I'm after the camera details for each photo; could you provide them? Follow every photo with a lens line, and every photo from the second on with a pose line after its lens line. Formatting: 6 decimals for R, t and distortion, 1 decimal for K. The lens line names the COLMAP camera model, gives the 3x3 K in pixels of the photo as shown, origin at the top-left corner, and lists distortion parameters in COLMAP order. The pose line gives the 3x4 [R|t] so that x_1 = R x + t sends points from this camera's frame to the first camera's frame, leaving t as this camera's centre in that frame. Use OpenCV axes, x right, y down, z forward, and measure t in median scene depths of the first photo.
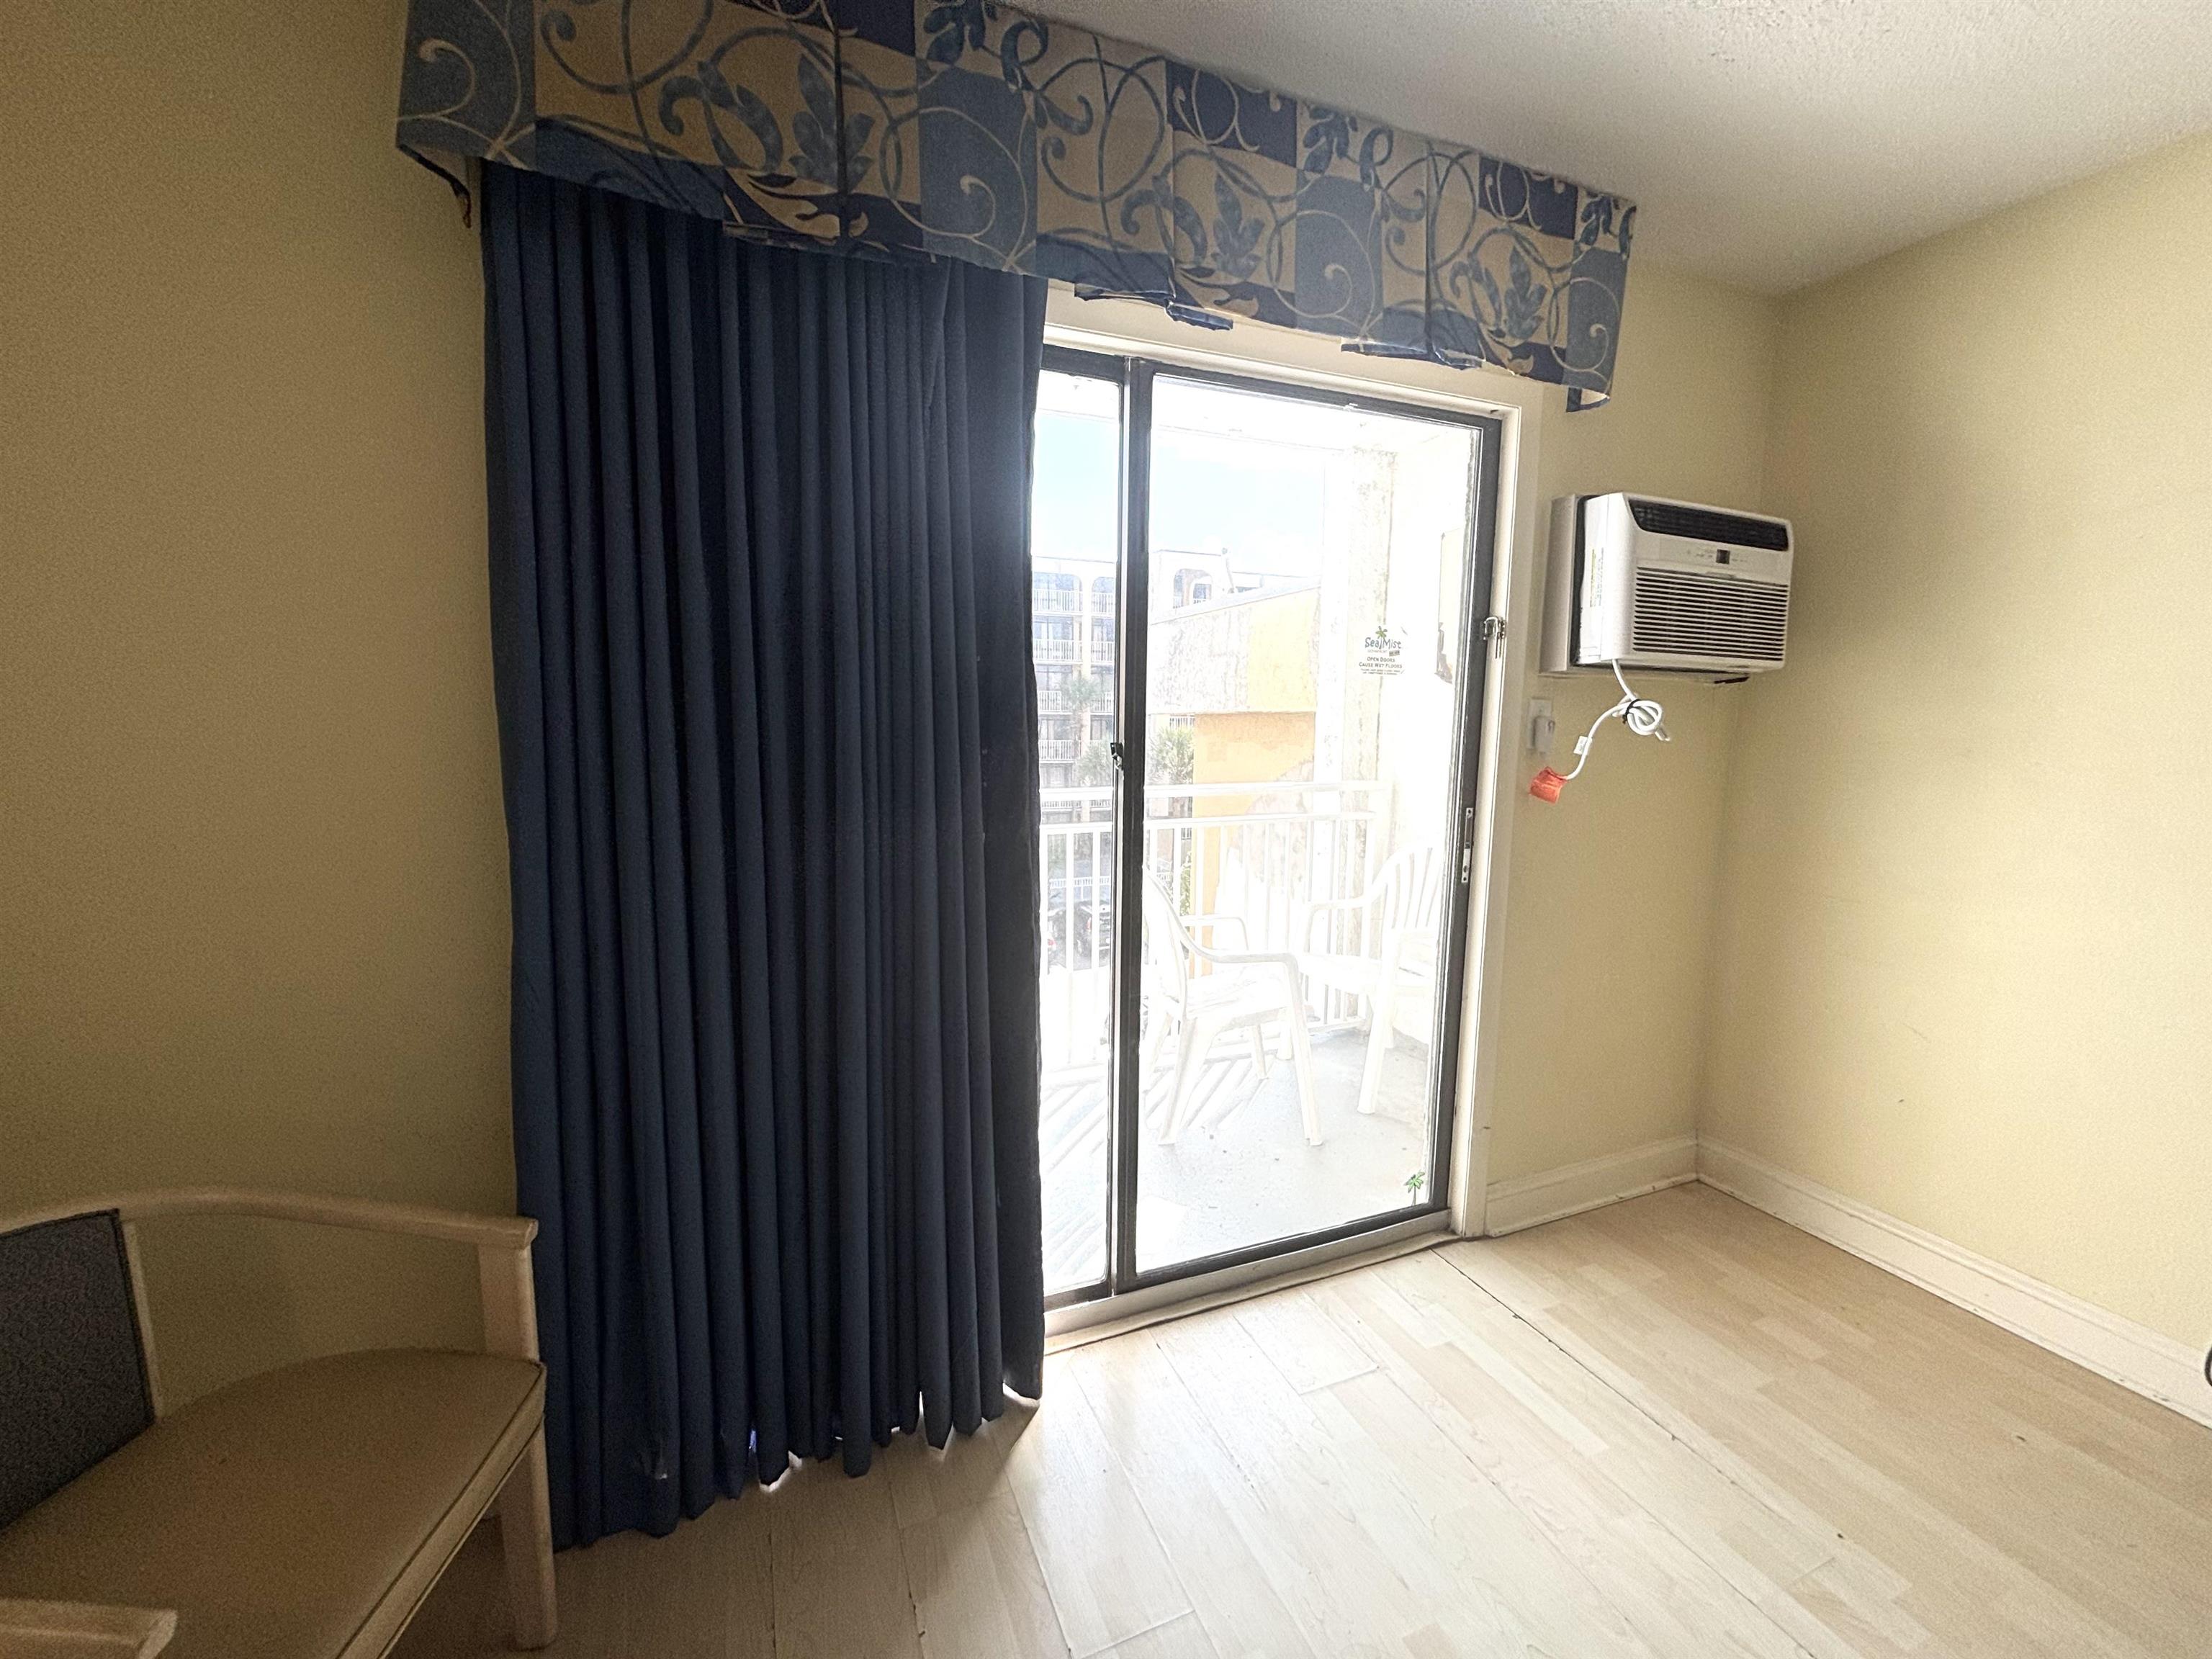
lens RADIAL K [[892.0, 0, 1107.4], [0, 892.0, 826.2], [0, 0, 1]] dist [0.000540, 0.000384]
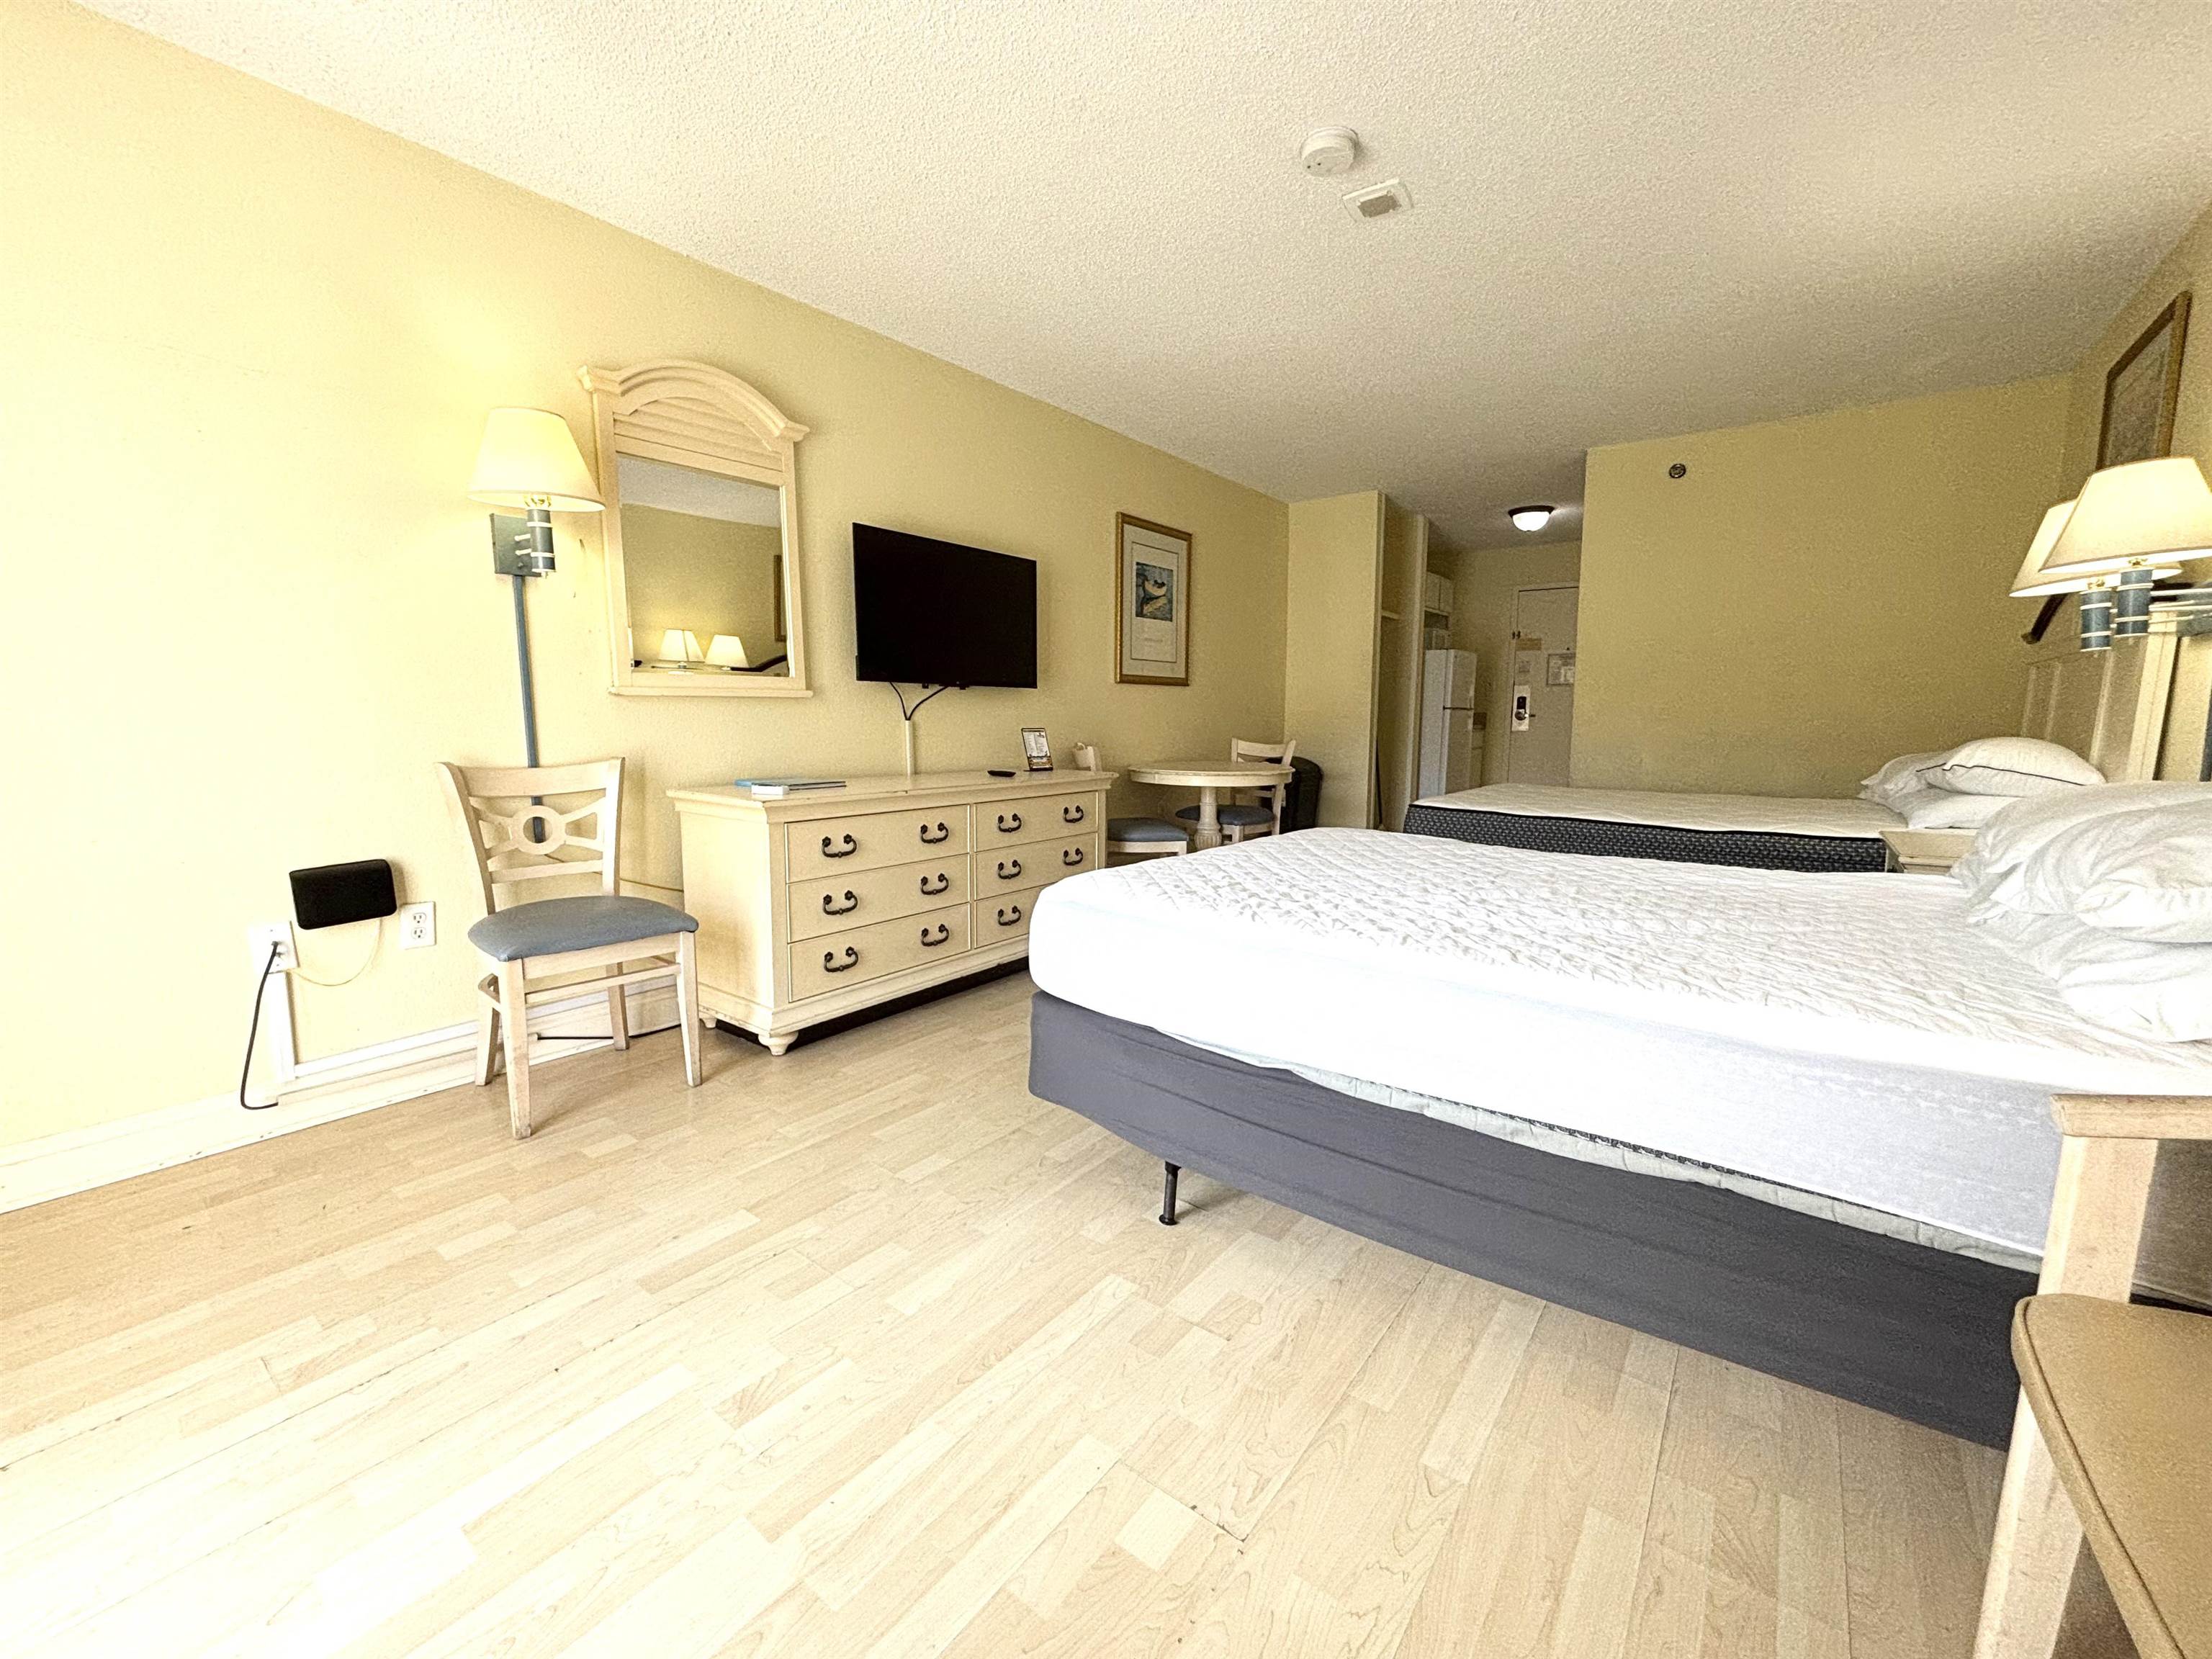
lens RADIAL K [[891.2, 0, 1109.4], [0, 891.2, 829.1], [0, 0, 1]] dist [0.012657, -0.000241]
pose [[-0.500046, -0.114223, 0.858433, -0.348911], [0.104217, 0.976122, 0.190590, 0.122470], [-0.859705, 0.184768, -0.476202, 0.440313]]
